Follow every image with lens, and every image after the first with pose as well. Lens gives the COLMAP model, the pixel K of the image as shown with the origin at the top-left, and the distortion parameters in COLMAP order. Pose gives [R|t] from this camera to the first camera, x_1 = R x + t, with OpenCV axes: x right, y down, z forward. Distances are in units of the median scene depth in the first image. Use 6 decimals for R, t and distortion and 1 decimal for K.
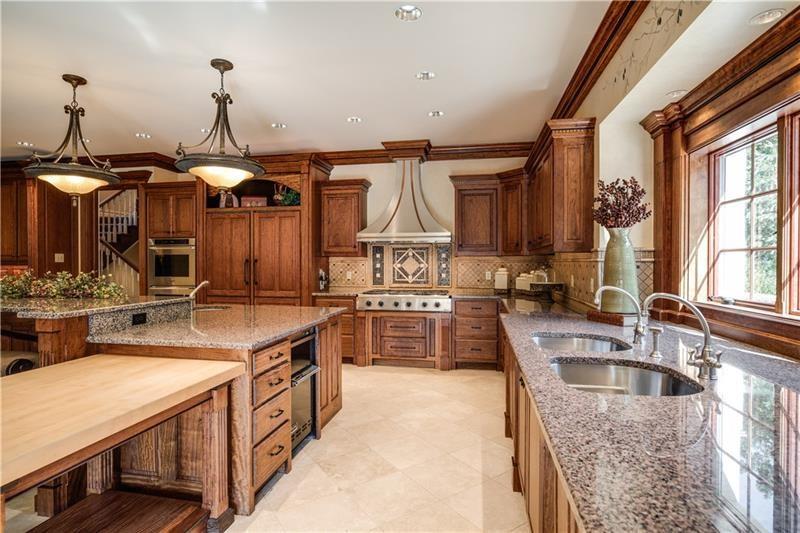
lens RADIAL K [[411.3, 0, 400.0], [0, 411.3, 266.5], [0, 0, 1]] dist [0.027905, 0.000476]
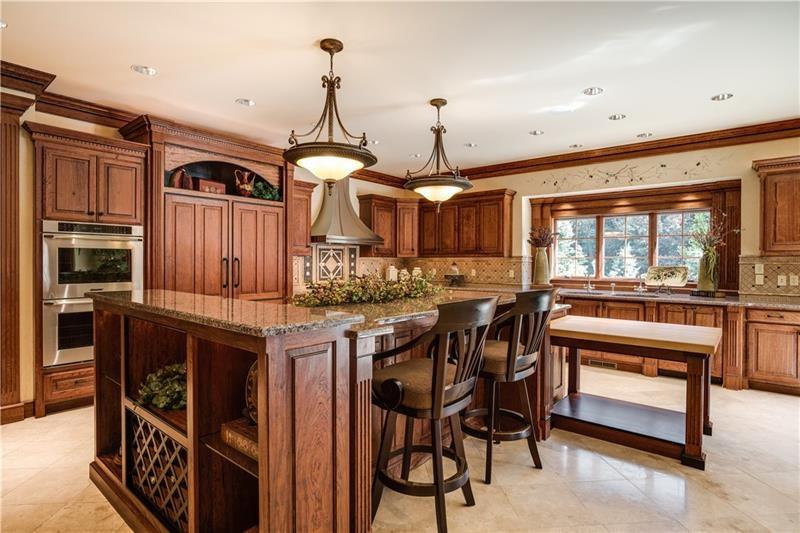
lens RADIAL K [[411.3, 0, 400.0], [0, 411.3, 266.5], [0, 0, 1]] dist [0.027905, 0.000476]
pose [[0.488350, -0.008466, 0.872607, -0.891397], [0.003437, 0.999964, 0.007778, -0.004719], [-0.872641, -0.000799, 0.488362, 0.283133]]
